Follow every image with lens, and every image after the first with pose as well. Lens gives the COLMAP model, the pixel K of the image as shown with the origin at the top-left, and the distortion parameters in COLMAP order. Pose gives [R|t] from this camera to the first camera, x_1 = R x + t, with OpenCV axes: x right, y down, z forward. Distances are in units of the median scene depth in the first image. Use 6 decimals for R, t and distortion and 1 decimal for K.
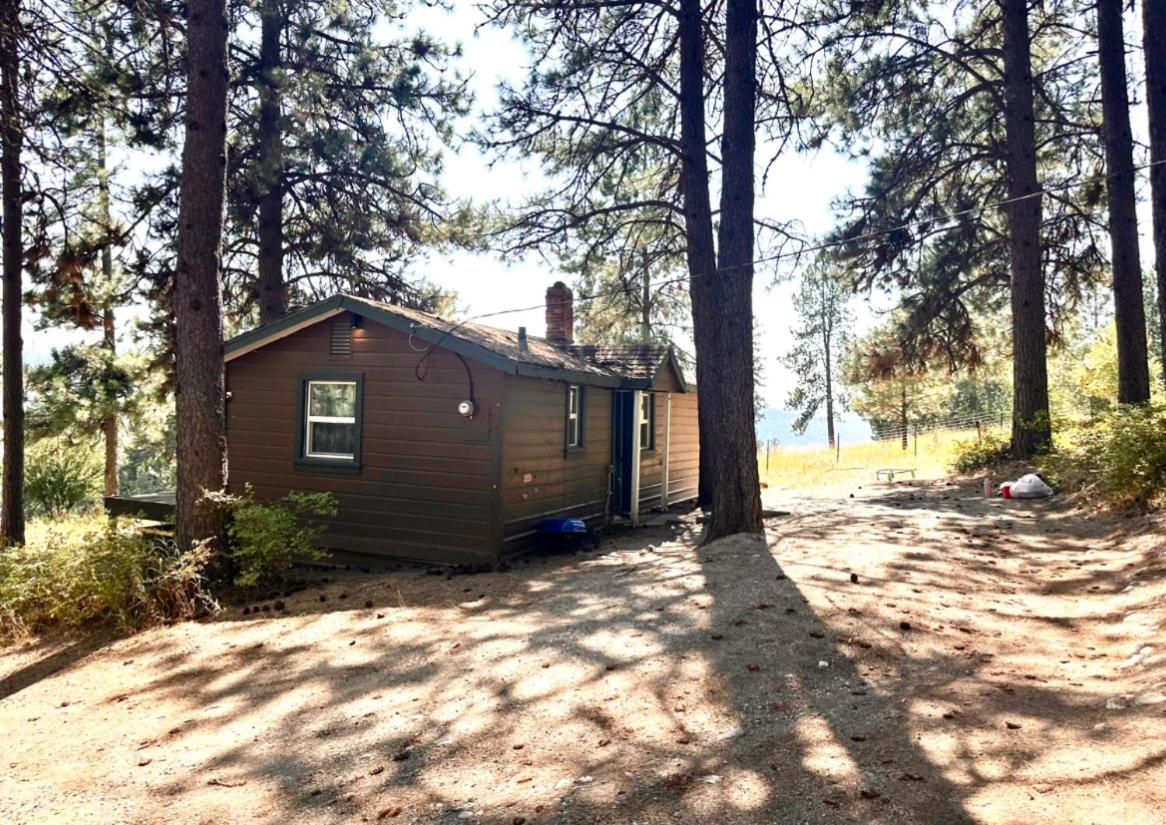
lens RADIAL K [[865.1, 0, 583.0], [0, 865.1, 412.5], [0, 0, 1]] dist [0.094612, -0.153377]
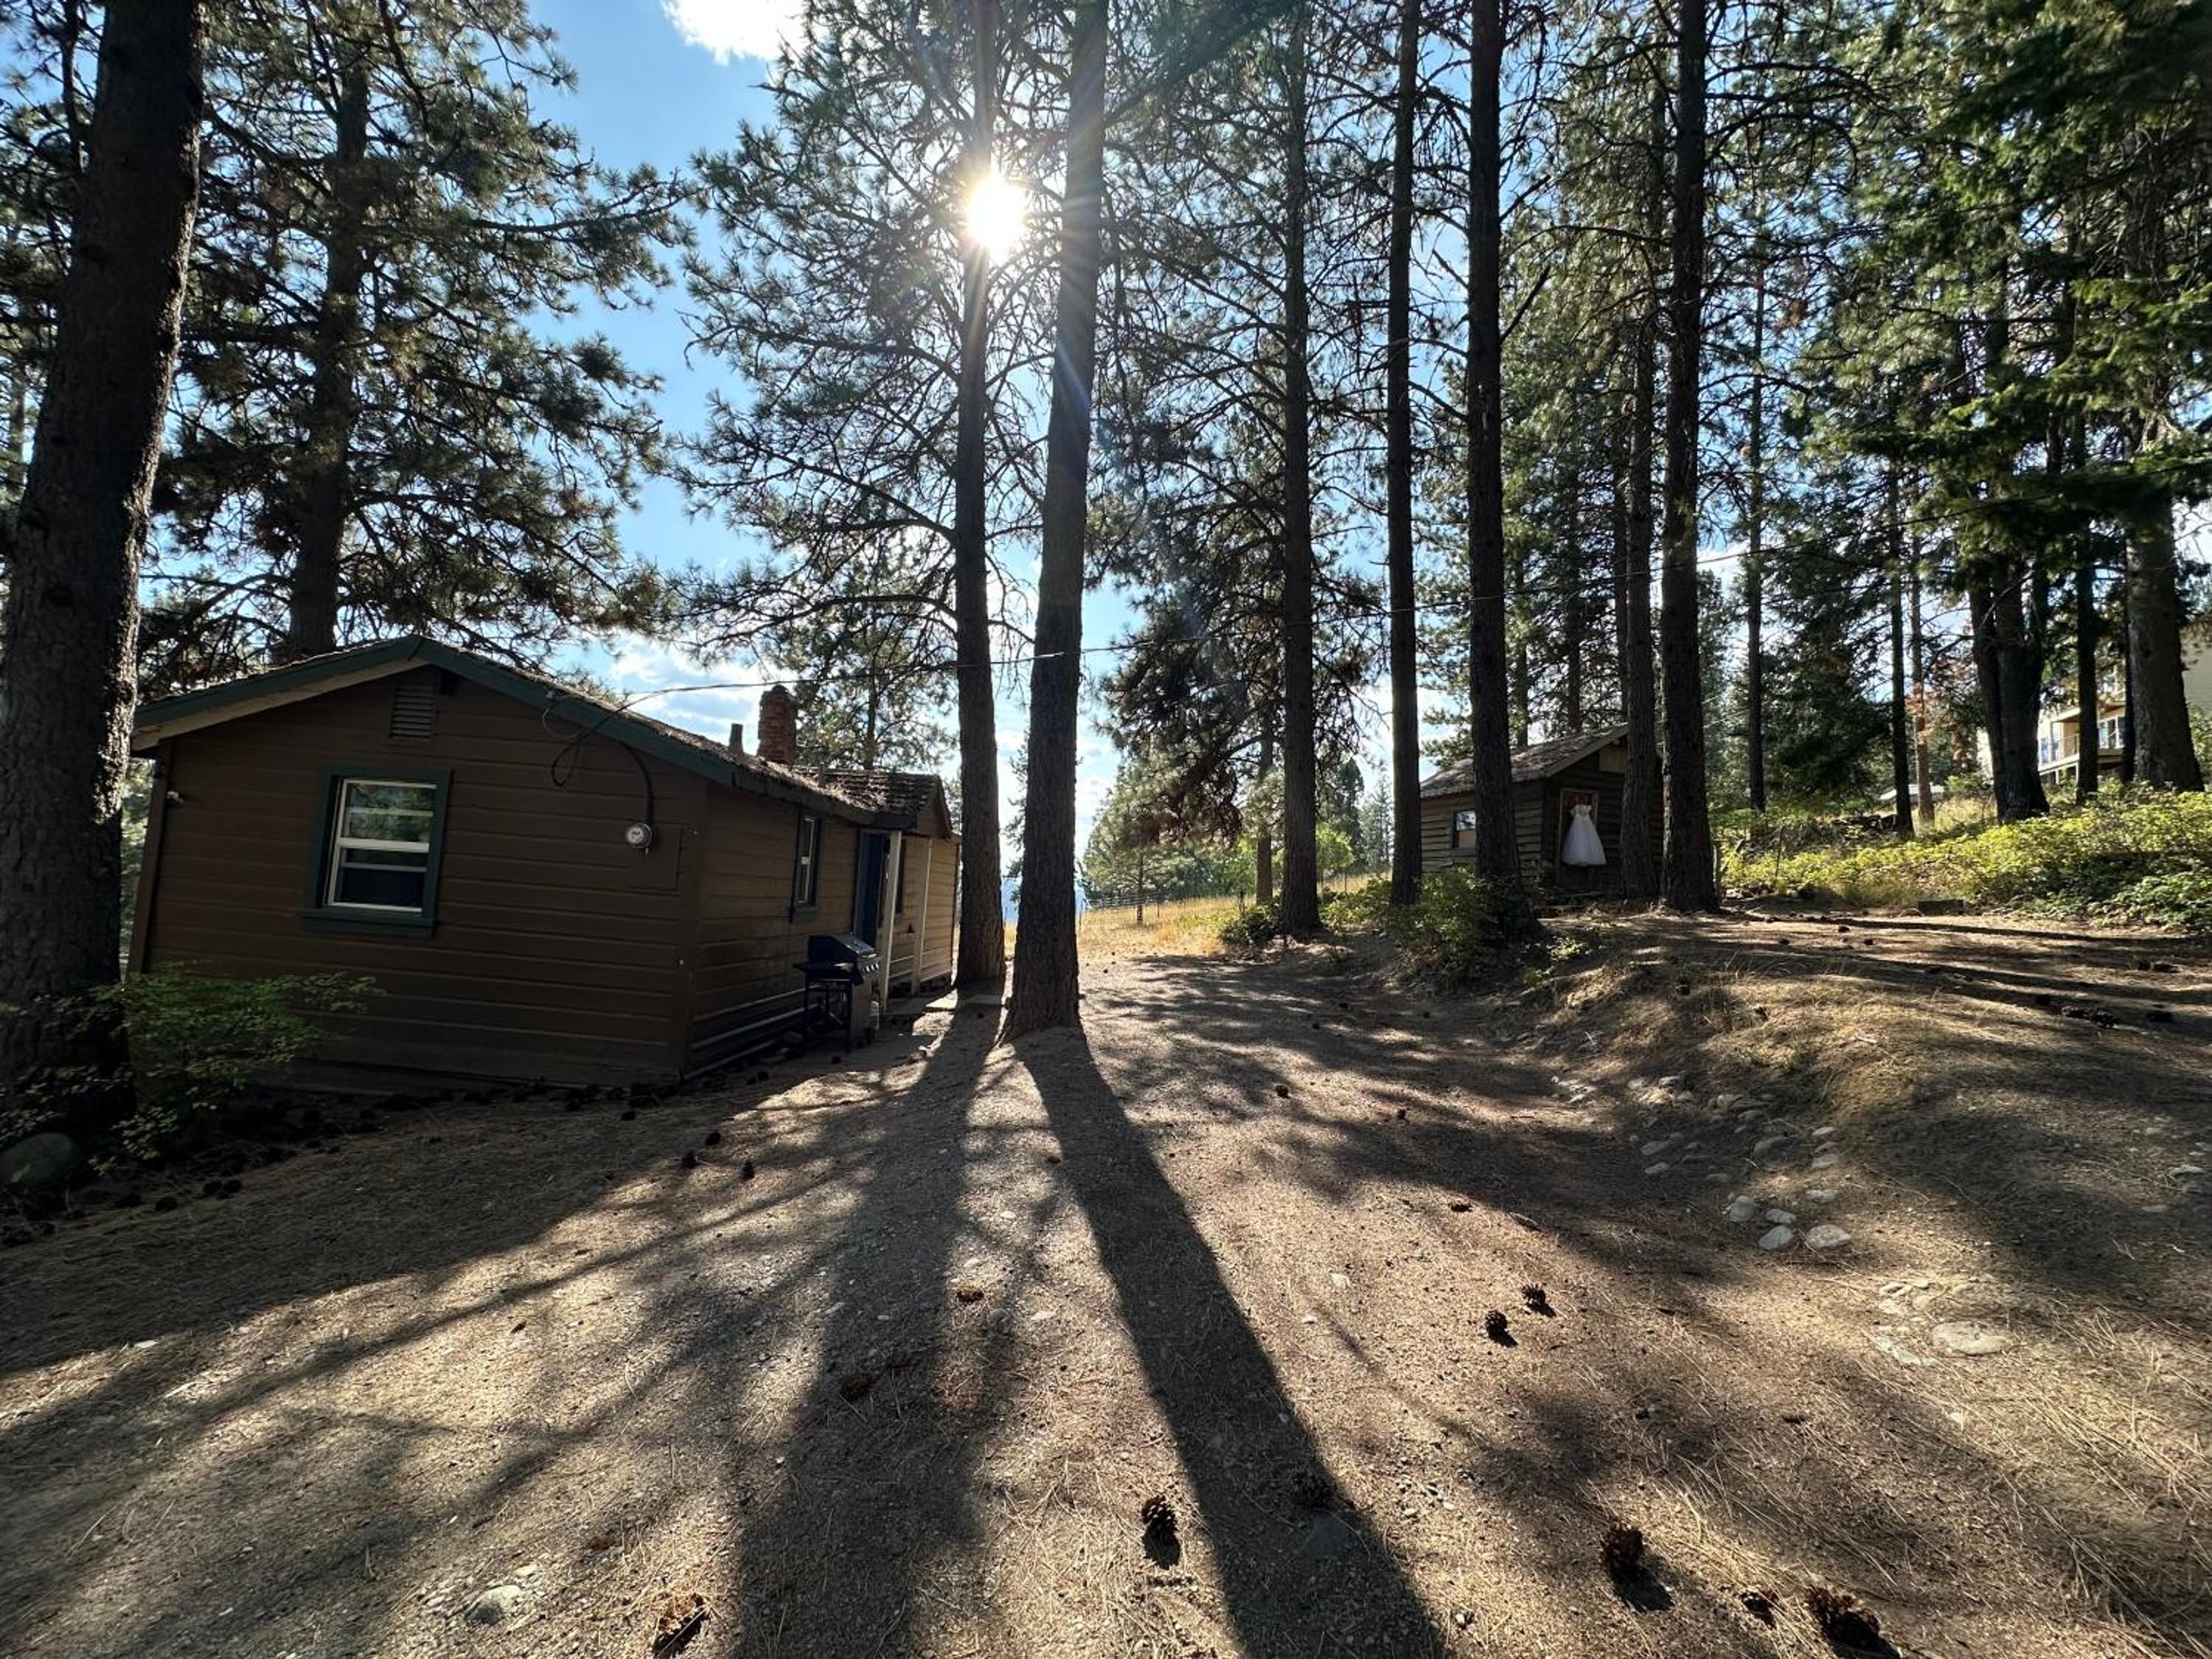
lens RADIAL K [[896.6, 0, 1106.0], [0, 896.6, 829.5], [0, 0, 1]] dist [-0.002361, -0.000032]
pose [[0.931647, 0.061074, 0.358194, -0.032284], [-0.040285, 0.997057, -0.065224, 0.011986], [-0.361123, 0.046336, 0.931366, 0.169370]]
